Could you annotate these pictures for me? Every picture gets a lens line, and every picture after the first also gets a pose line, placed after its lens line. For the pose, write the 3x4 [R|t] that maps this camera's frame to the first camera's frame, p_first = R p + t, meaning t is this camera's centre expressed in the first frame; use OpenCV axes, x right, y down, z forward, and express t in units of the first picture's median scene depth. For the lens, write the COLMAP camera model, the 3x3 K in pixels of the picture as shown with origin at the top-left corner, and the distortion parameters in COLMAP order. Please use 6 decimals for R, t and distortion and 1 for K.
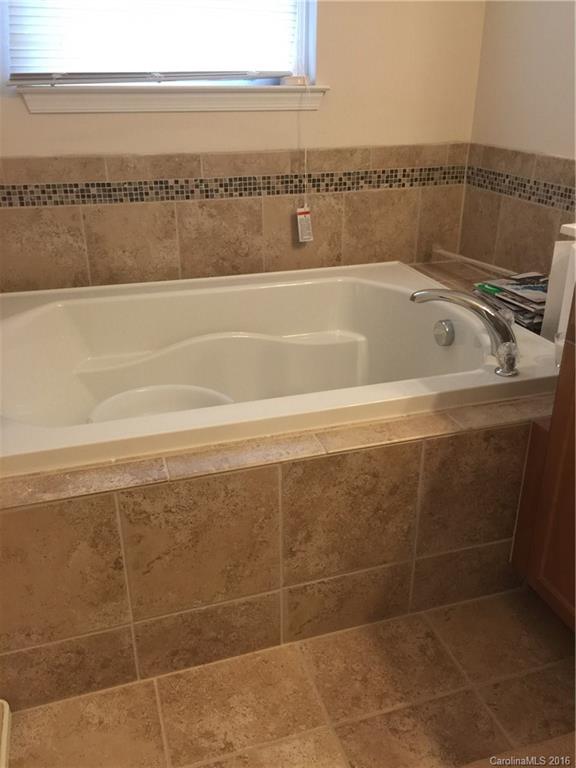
lens RADIAL K [[658.6, 0, 288.6], [0, 658.6, 386.7], [0, 0, 1]] dist [0.032133, -0.020949]
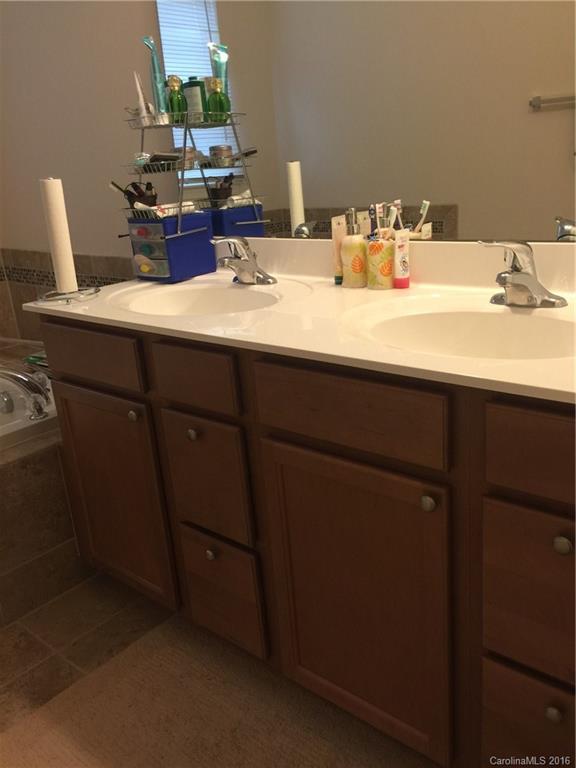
lens RADIAL K [[658.6, 0, 288.5], [0, 658.6, 377.7], [0, 0, 1]] dist [0.032133, -0.020949]
pose [[0.844226, -0.223271, 0.487271, 0.088691], [0.287567, 0.955864, -0.060242, 0.088161], [-0.452315, 0.190981, 0.871170, -0.266253]]
